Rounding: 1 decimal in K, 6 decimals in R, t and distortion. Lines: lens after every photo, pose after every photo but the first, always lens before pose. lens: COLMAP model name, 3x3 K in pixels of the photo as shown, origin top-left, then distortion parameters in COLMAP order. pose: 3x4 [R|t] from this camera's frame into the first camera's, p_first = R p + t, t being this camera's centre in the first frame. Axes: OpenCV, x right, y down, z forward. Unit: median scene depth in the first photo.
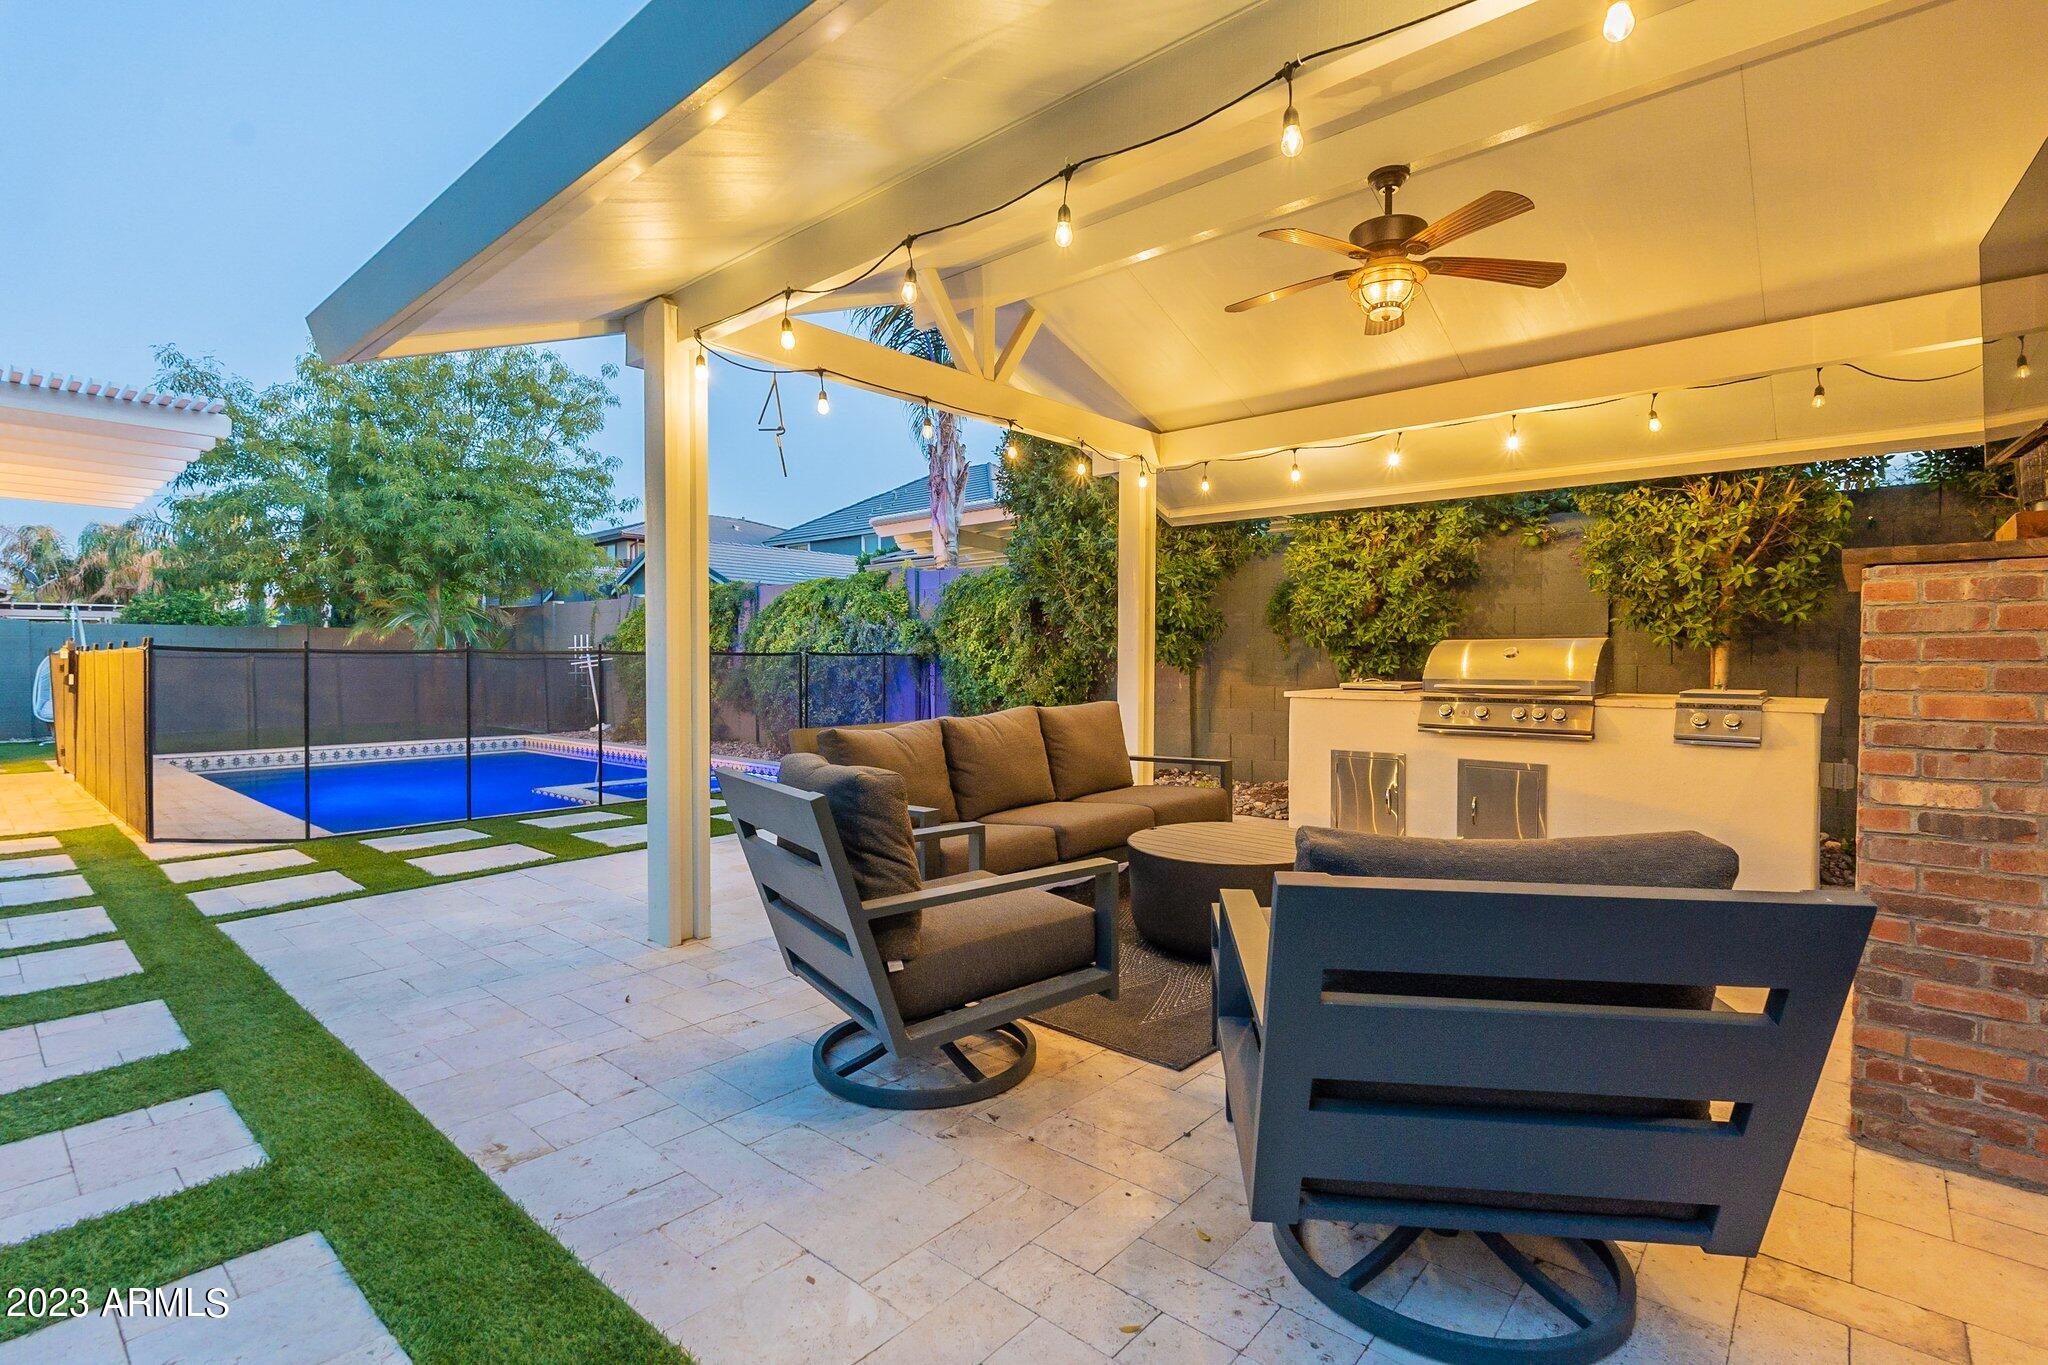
lens RADIAL K [[972.6, 0, 1018.9], [0, 972.6, 678.9], [0, 0, 1]] dist [-0.002926, -0.000390]
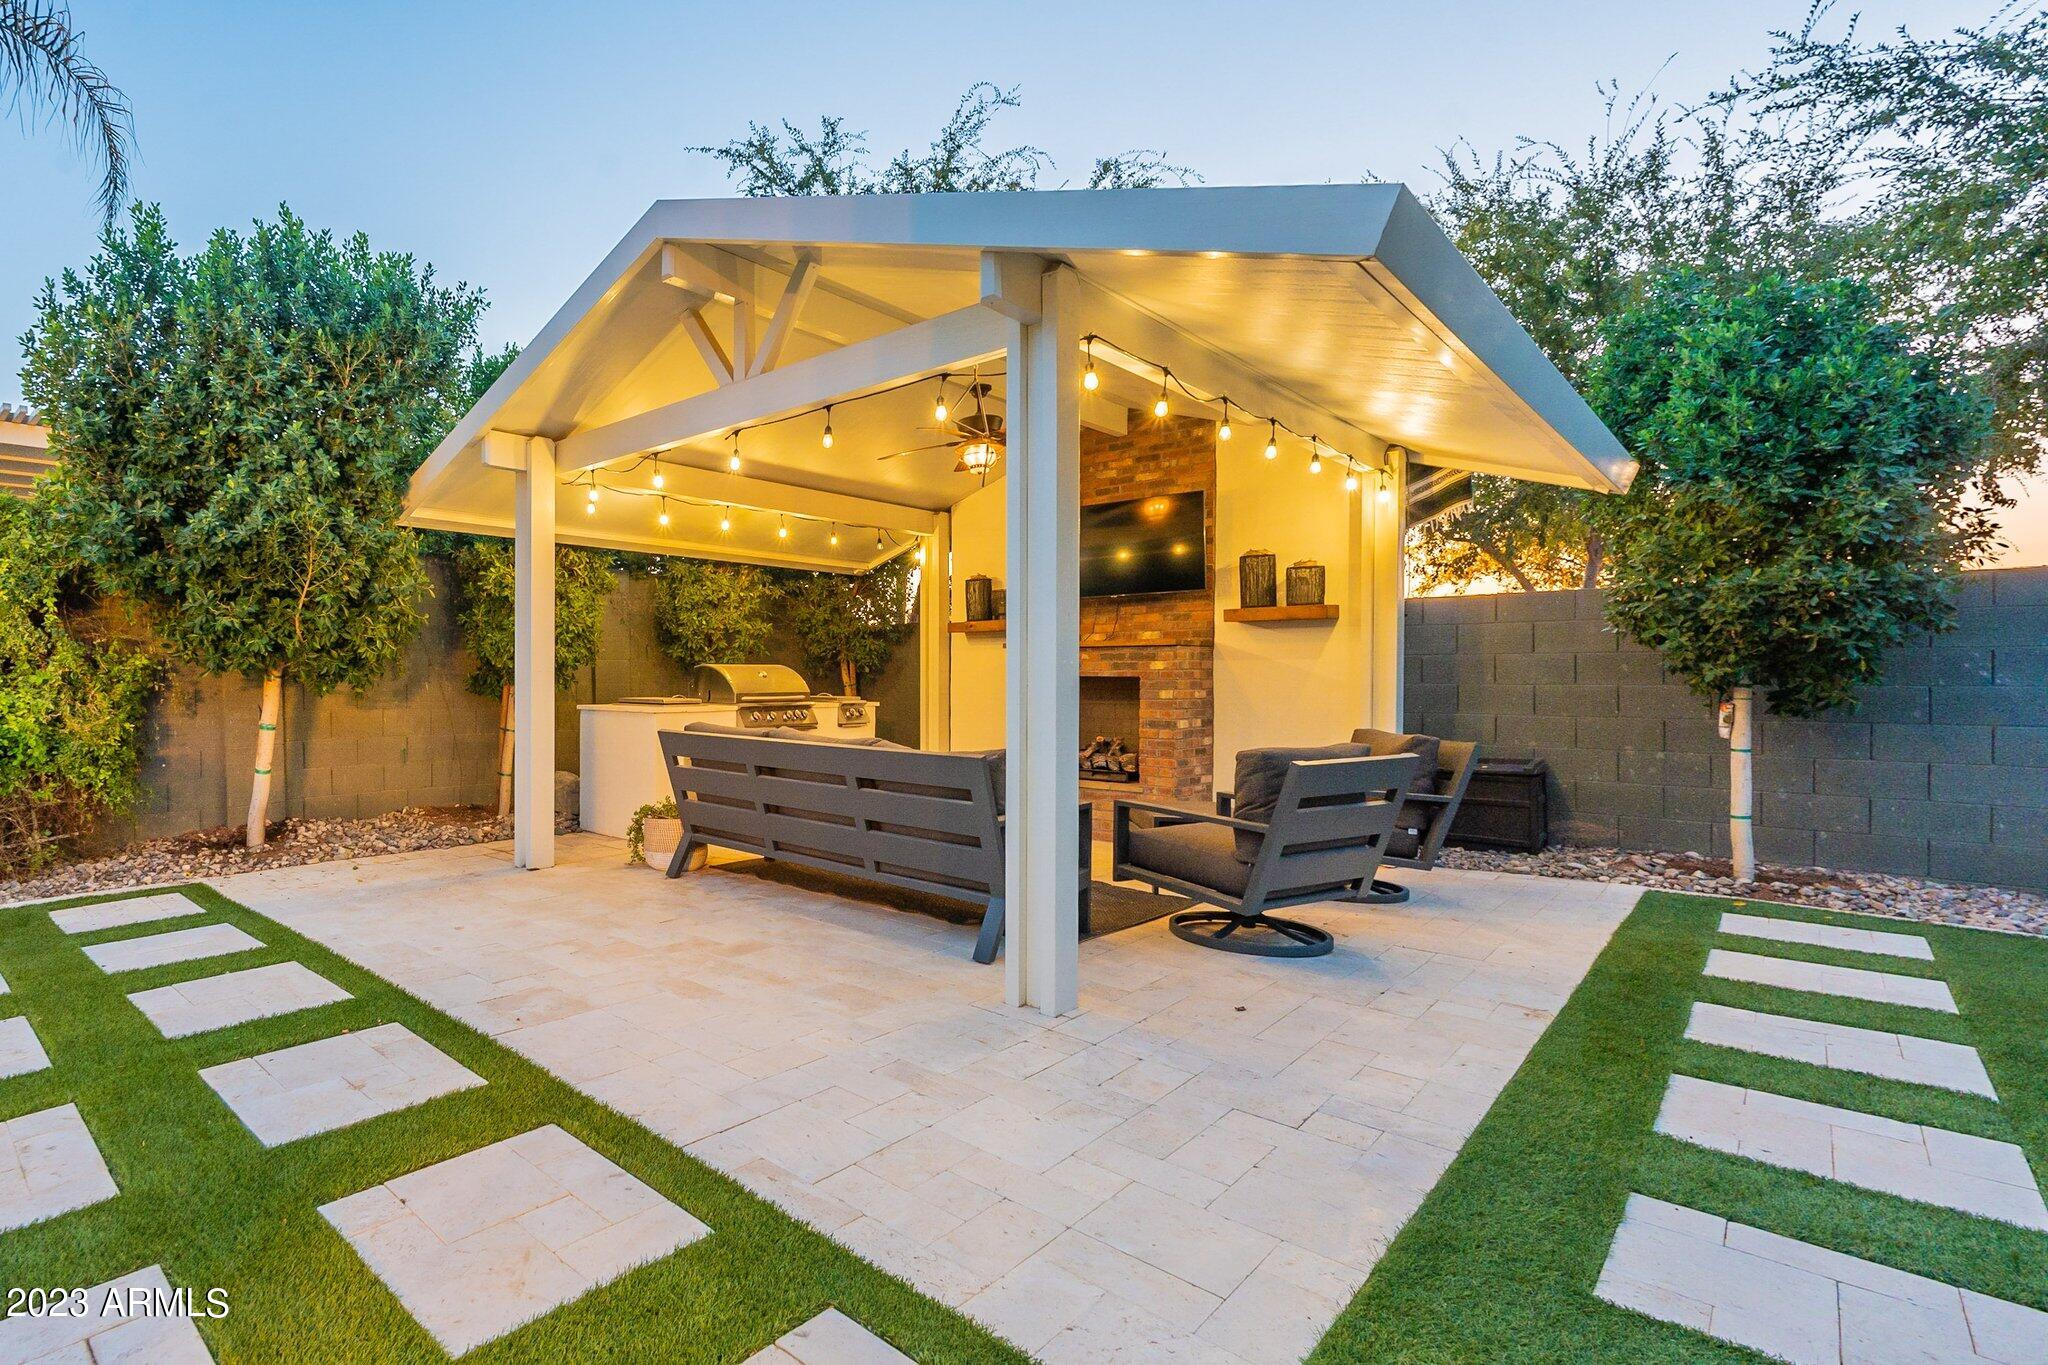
lens RADIAL K [[718.1, 0, 1019.9], [0, 718.1, 682.6], [0, 0, 1]] dist [0.003624, 0.000081]
pose [[0.113098, 0.000453, 0.993584, -0.788360], [0.016644, 0.999859, -0.002350, -0.014023], [-0.993444, 0.016803, 0.113075, 0.754534]]
